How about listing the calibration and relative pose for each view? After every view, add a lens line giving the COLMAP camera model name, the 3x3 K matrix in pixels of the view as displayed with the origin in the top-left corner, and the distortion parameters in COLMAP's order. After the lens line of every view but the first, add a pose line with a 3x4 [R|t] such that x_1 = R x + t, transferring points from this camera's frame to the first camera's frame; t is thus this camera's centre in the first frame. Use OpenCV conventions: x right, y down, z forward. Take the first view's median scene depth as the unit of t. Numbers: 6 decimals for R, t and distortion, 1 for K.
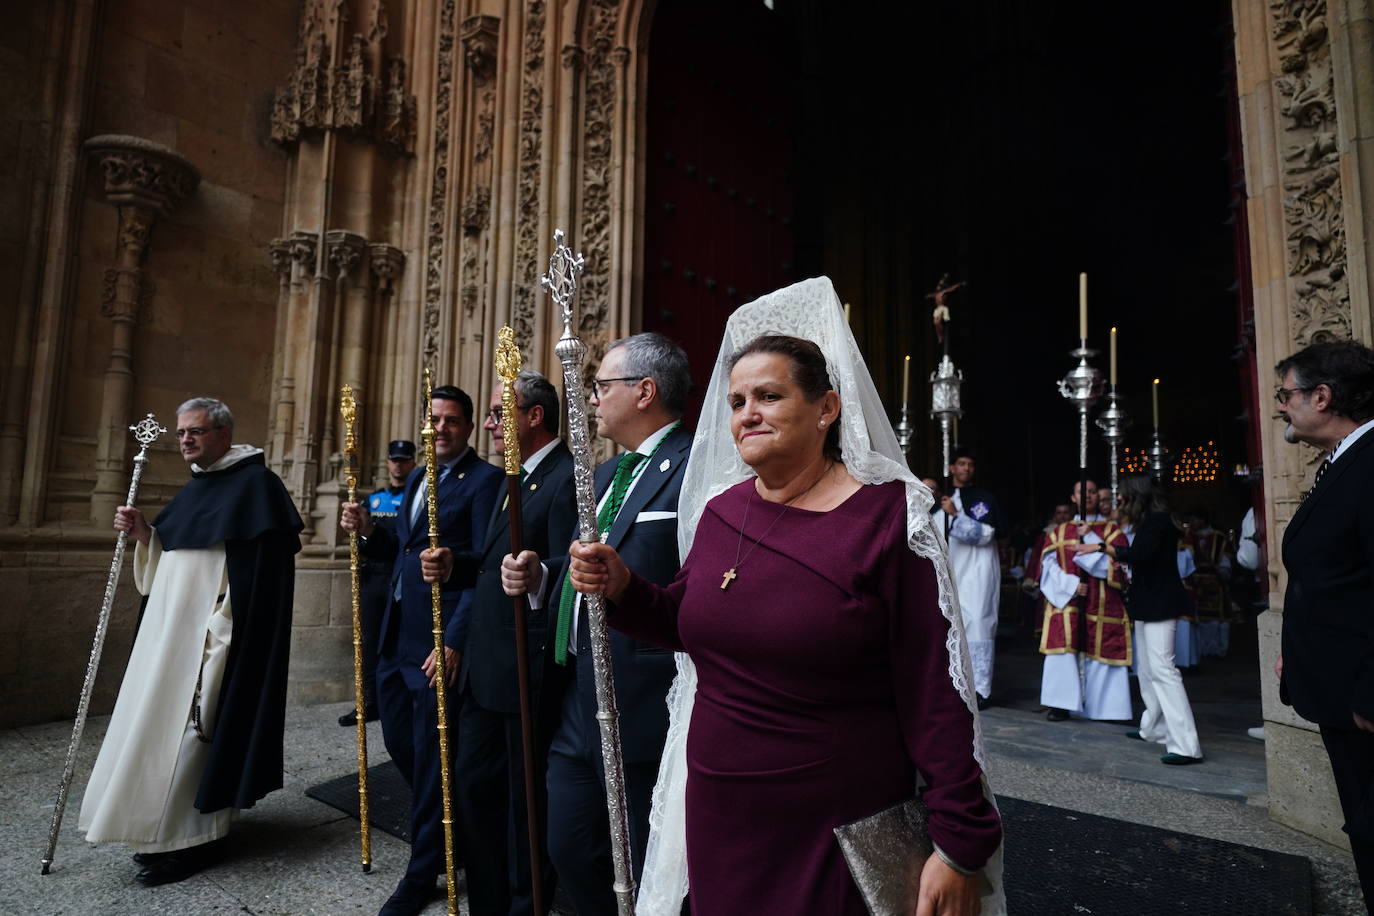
lens RADIAL K [[764.9, 0, 678.8], [0, 764.9, 465.7], [0, 0, 1]] dist [-0.031280, 0.014929]
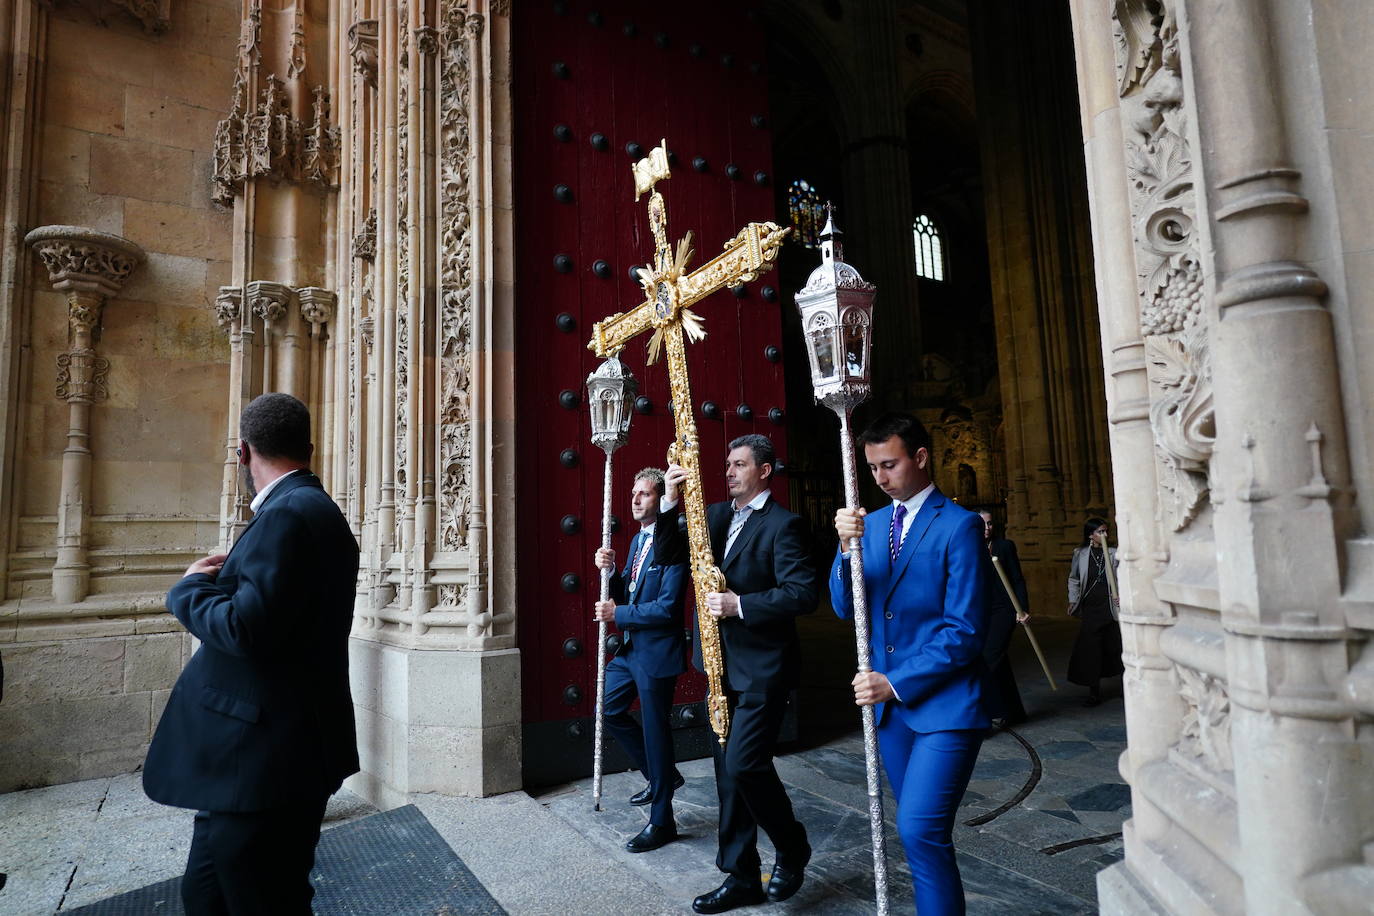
lens RADIAL K [[764.9, 0, 683.8], [0, 764.9, 459.8], [0, 0, 1]] dist [-0.031280, 0.014929]
pose [[0.944236, -0.079873, -0.319435, 0.372863], [0.080702, 0.996681, -0.010663, -0.031535], [0.319227, -0.015711, 0.947548, 0.269334]]
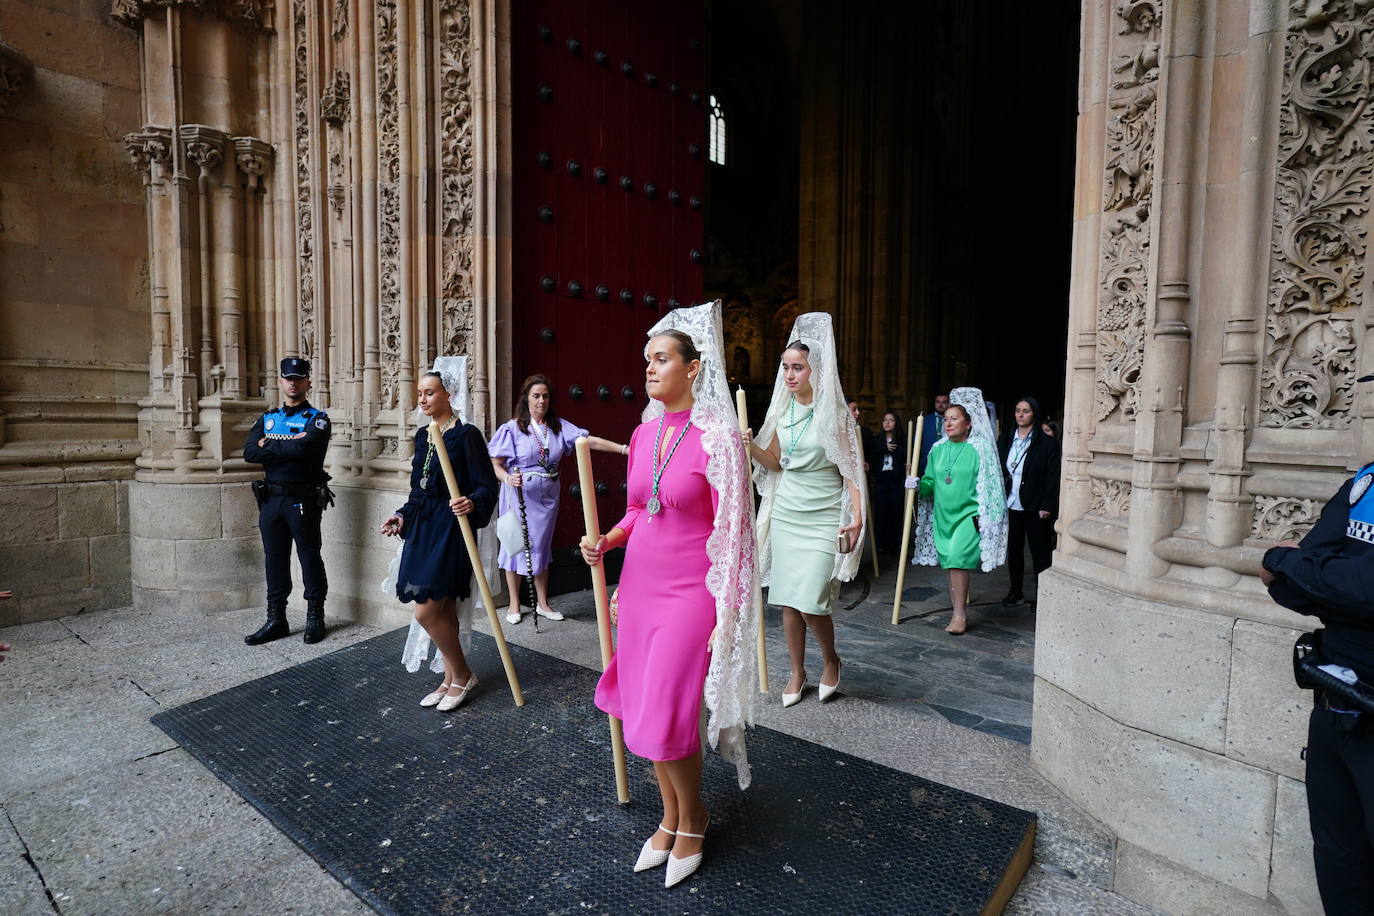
lens RADIAL K [[764.9, 0, 680.1], [0, 764.9, 462.9], [0, 0, 1]] dist [-0.031280, 0.014929]
pose [[0.999852, -0.004777, -0.016498, 0.170857], [0.007628, 0.984123, 0.177325, -0.064425], [0.015389, -0.177425, 0.984014, 0.026963]]
